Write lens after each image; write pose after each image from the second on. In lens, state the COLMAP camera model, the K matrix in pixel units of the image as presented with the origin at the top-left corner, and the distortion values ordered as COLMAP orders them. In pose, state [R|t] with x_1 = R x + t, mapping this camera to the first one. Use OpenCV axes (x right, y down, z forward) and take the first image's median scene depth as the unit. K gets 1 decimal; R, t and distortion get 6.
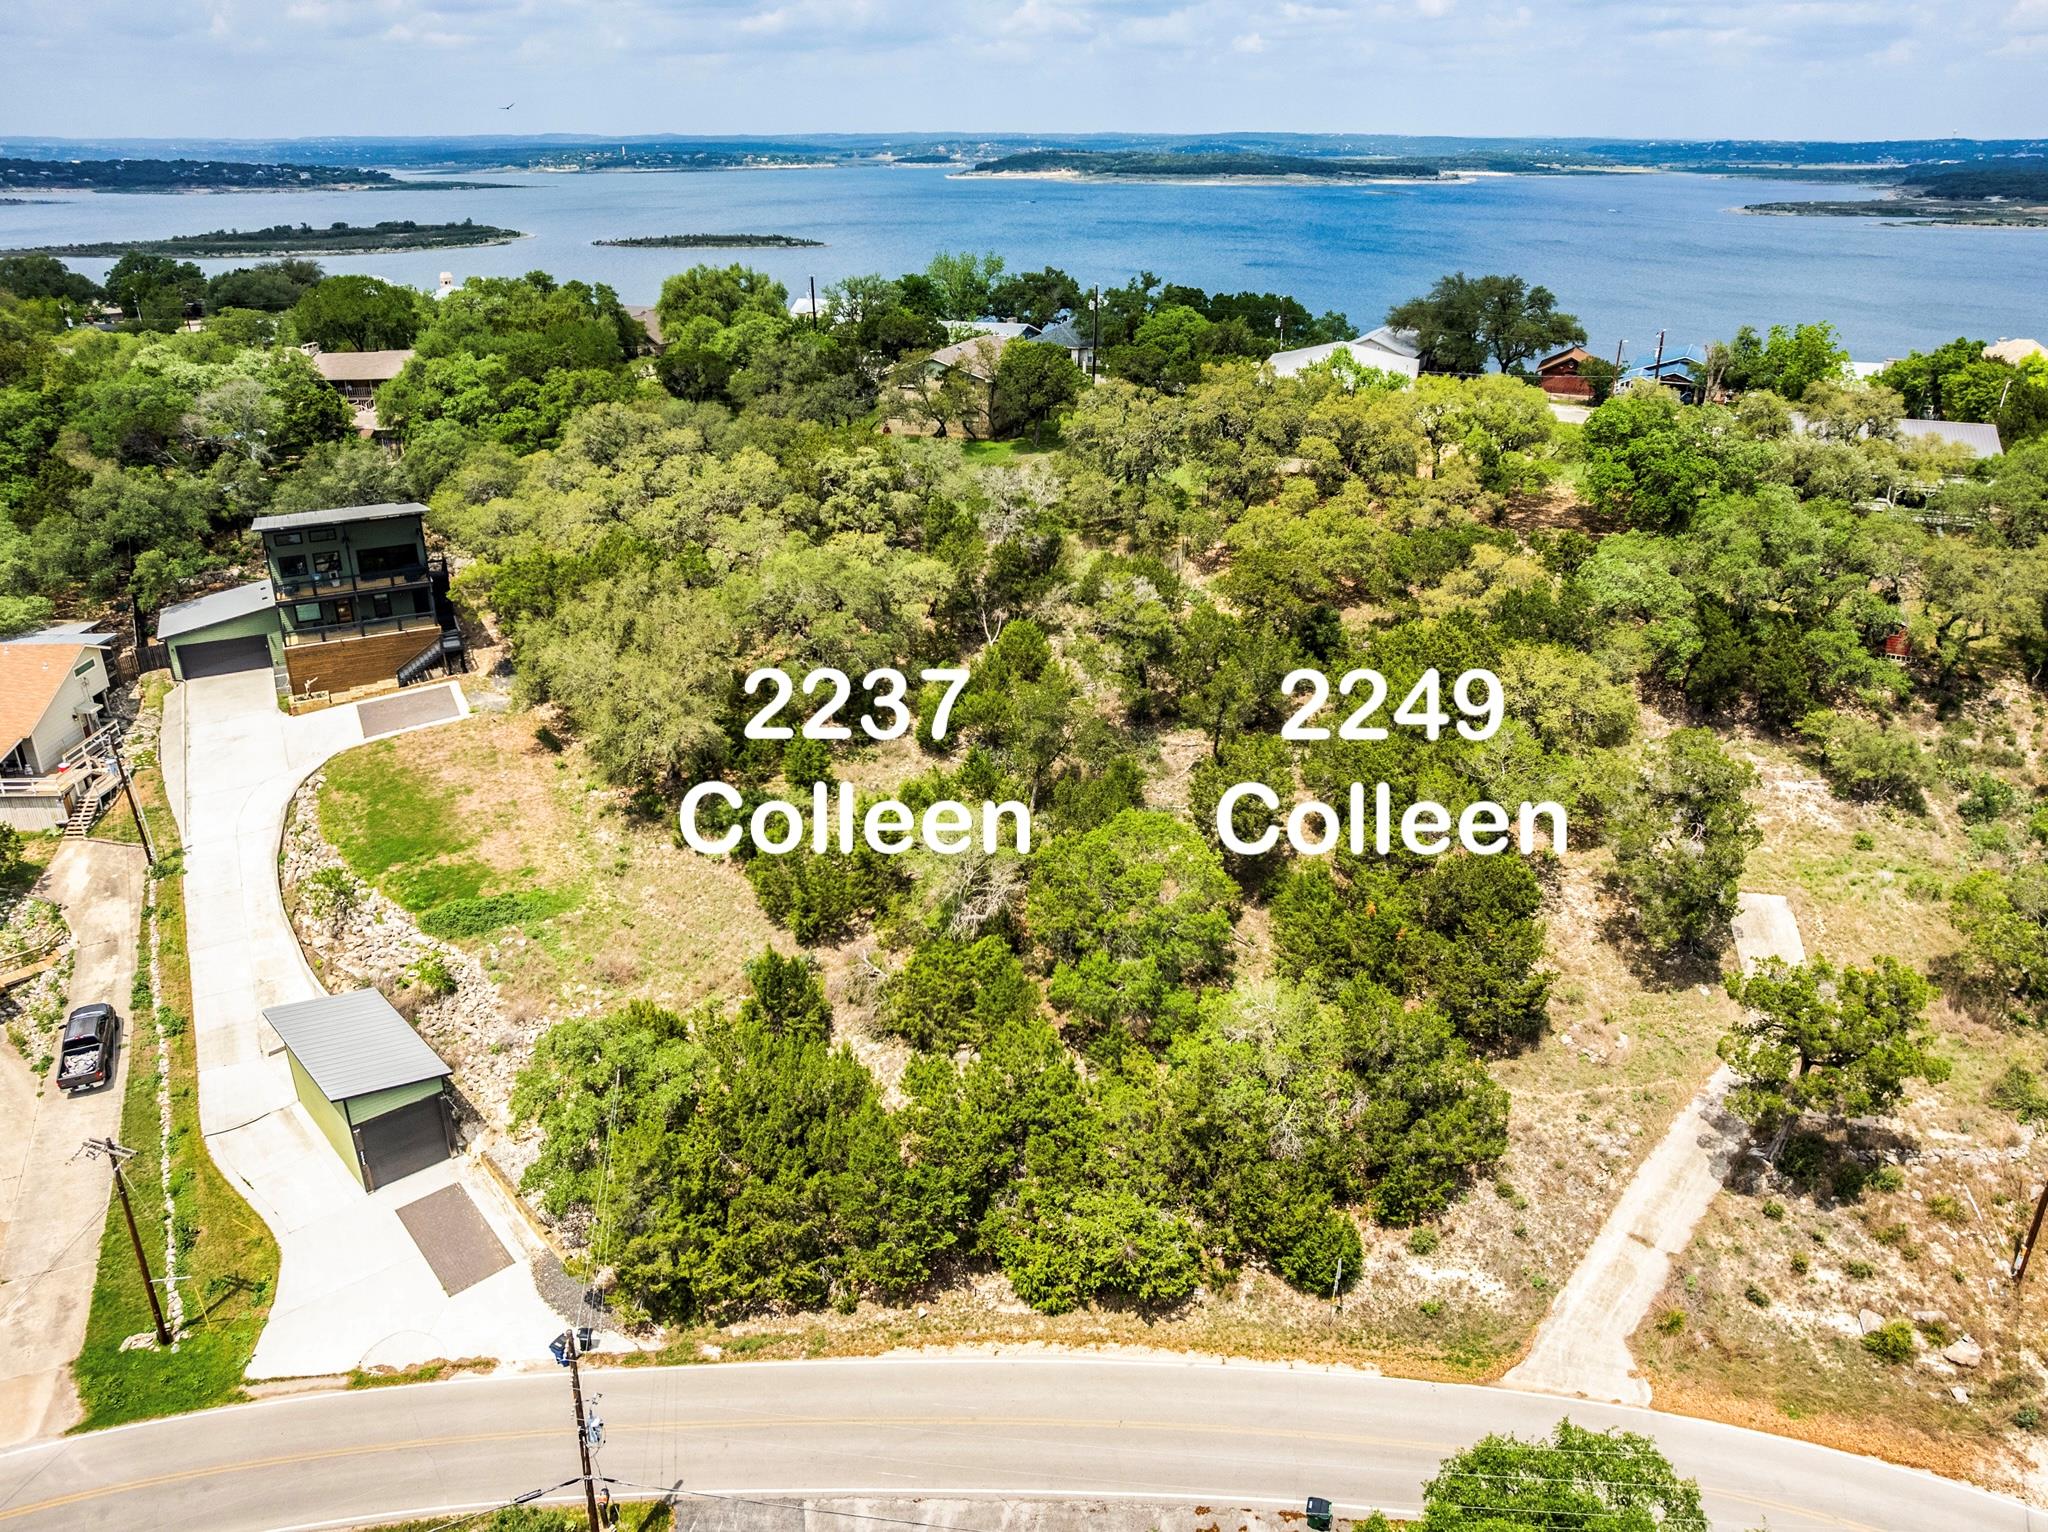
lens RADIAL K [[1506.2, 0, 1033.2], [0, 1506.2, 766.0], [0, 0, 1]] dist [-0.065021, 0.039921]
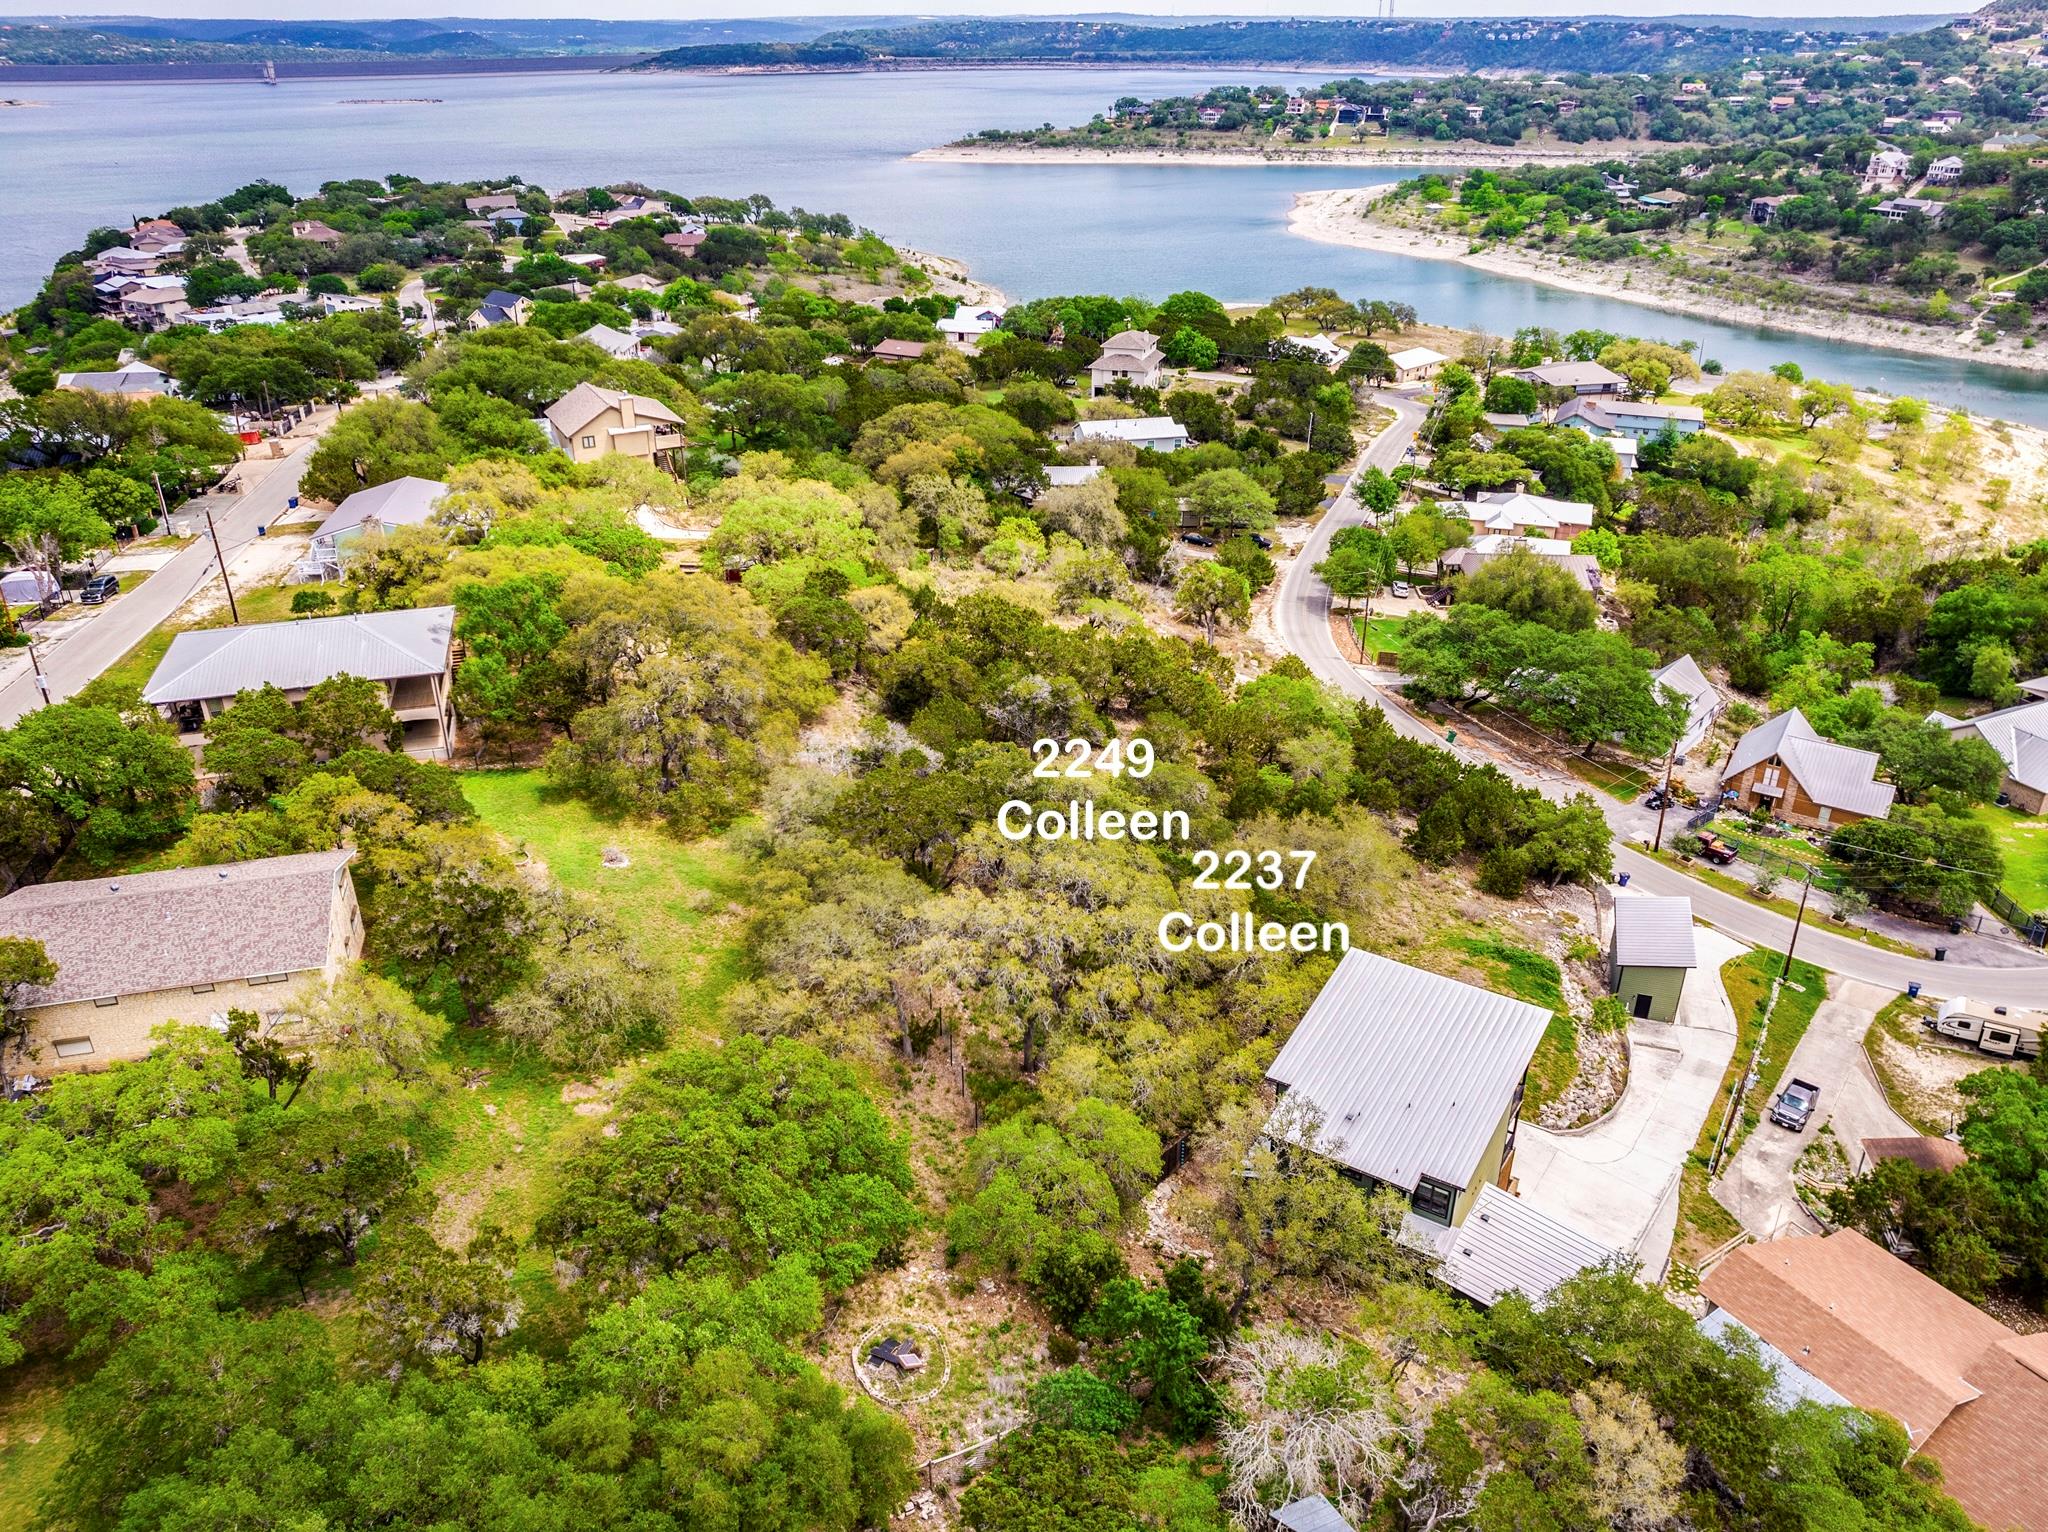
lens RADIAL K [[1505.5, 0, 1017.0], [0, 1505.5, 803.9], [0, 0, 1]] dist [-0.078510, 0.049603]
pose [[-0.494043, -0.404257, 0.769739, -1.173151], [0.346844, 0.720192, 0.600851, -1.006305], [-0.797258, 0.563826, -0.215592, 1.647372]]
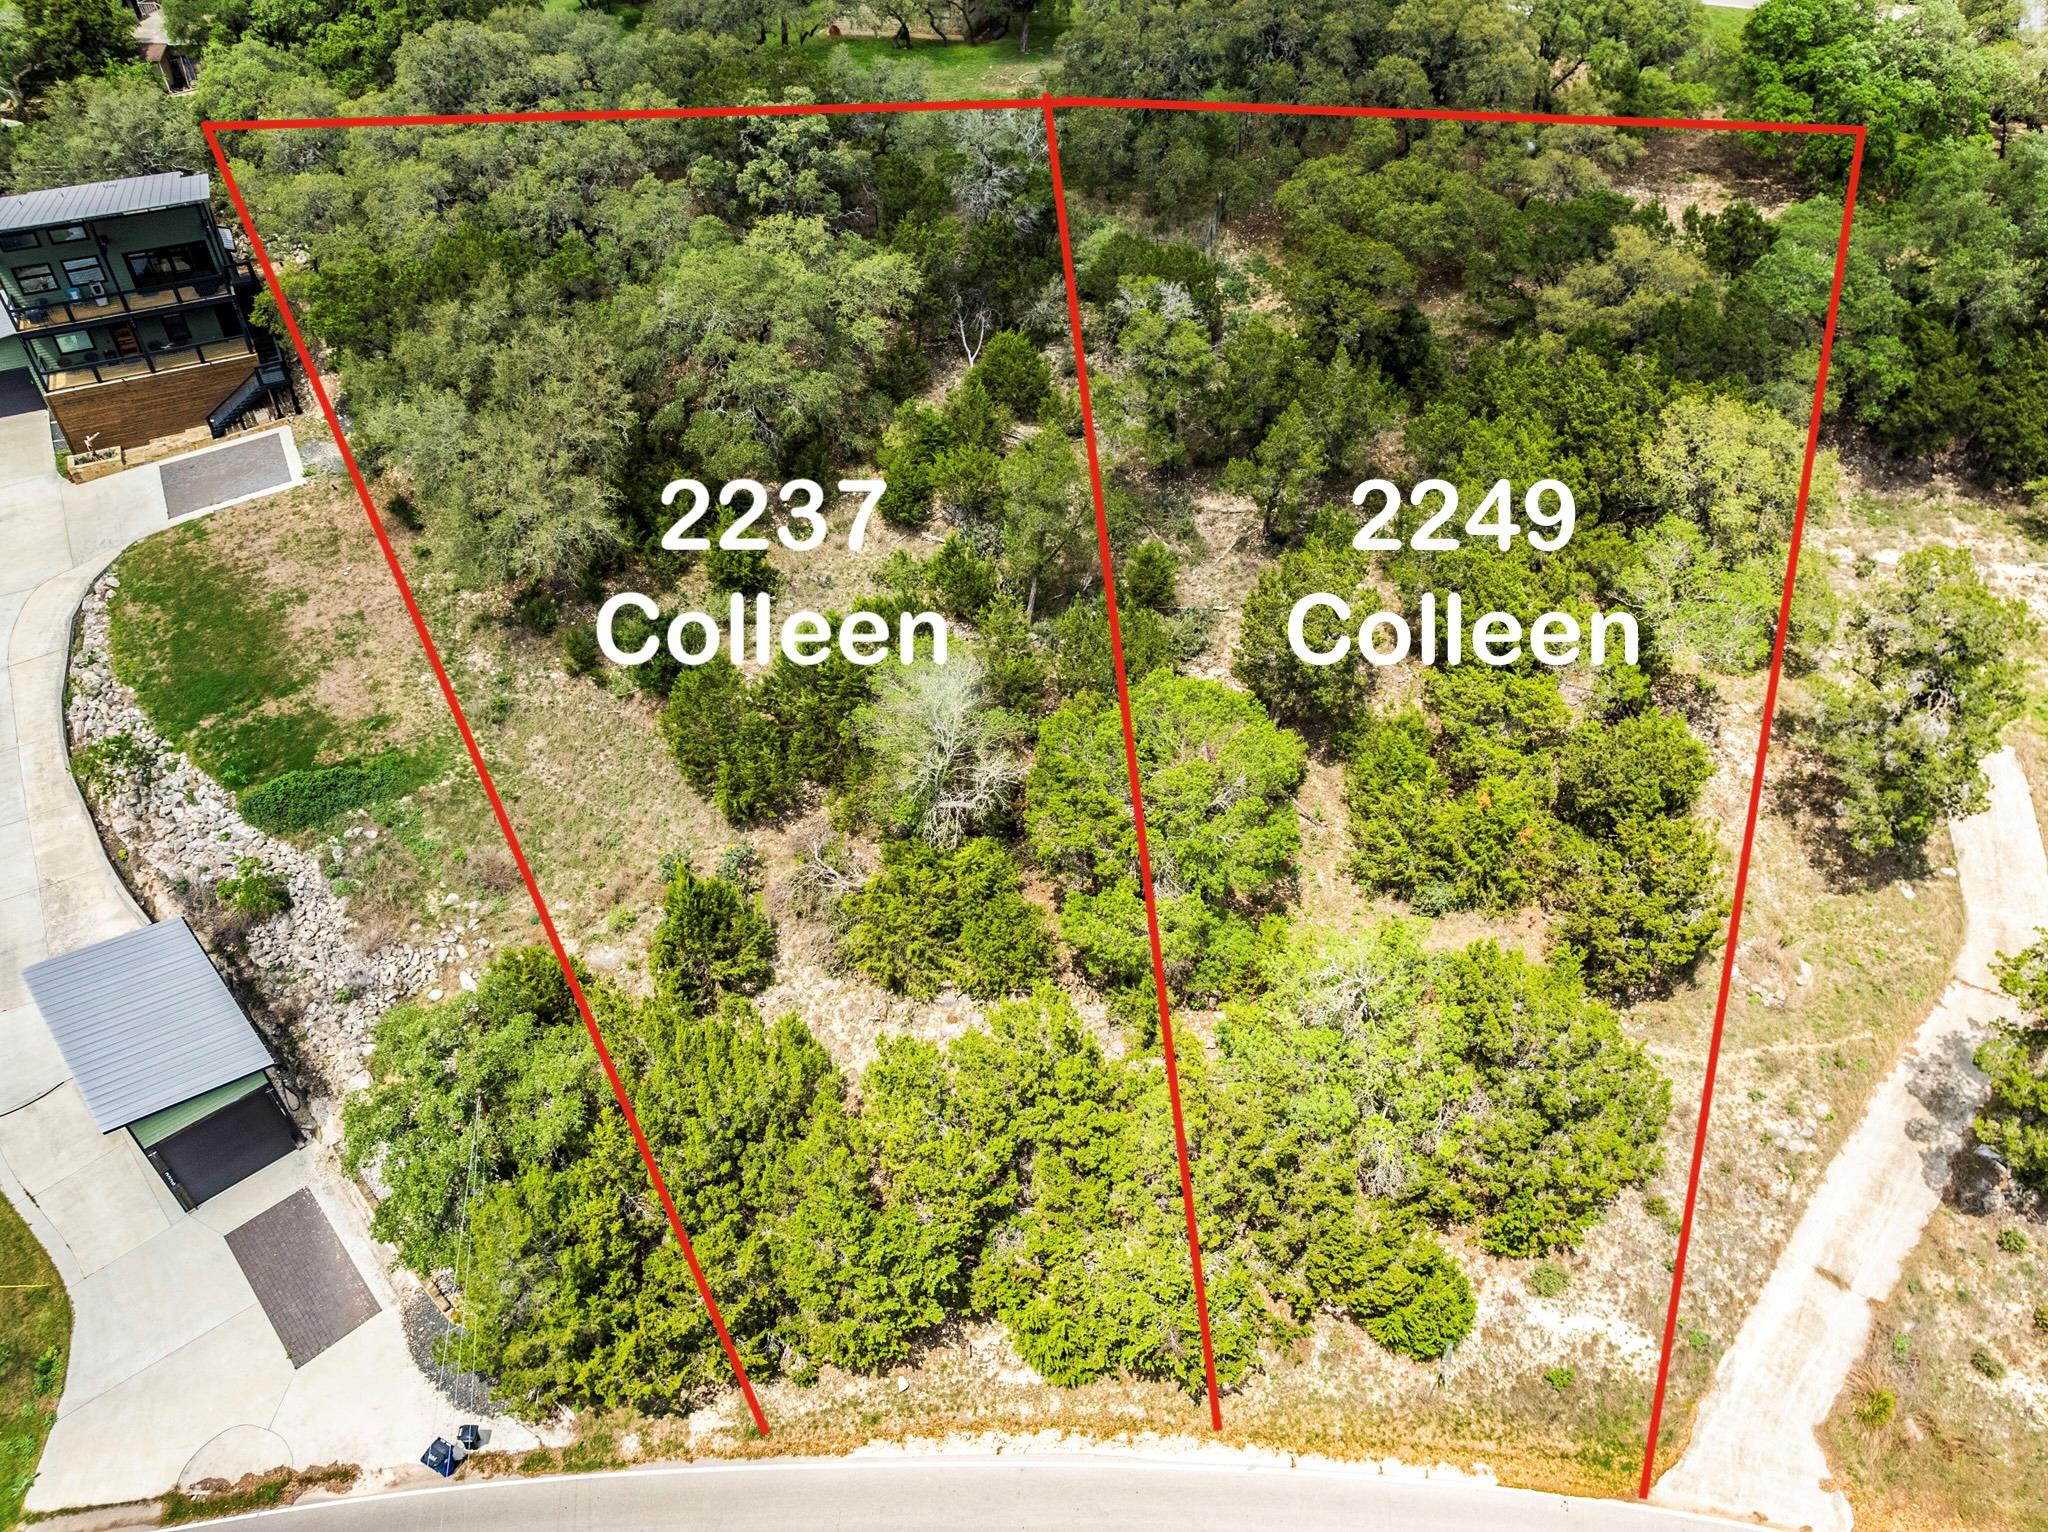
lens RADIAL K [[1473.9, 0, 1032.0], [0, 1473.9, 774.7], [0, 0, 1]] dist [-0.093919, 0.091240]
pose [[0.999860, -0.016577, 0.002431, -0.003061], [0.015172, 0.957413, 0.288325, -0.125828], [-0.007107, -0.288247, 0.957530, 0.298025]]
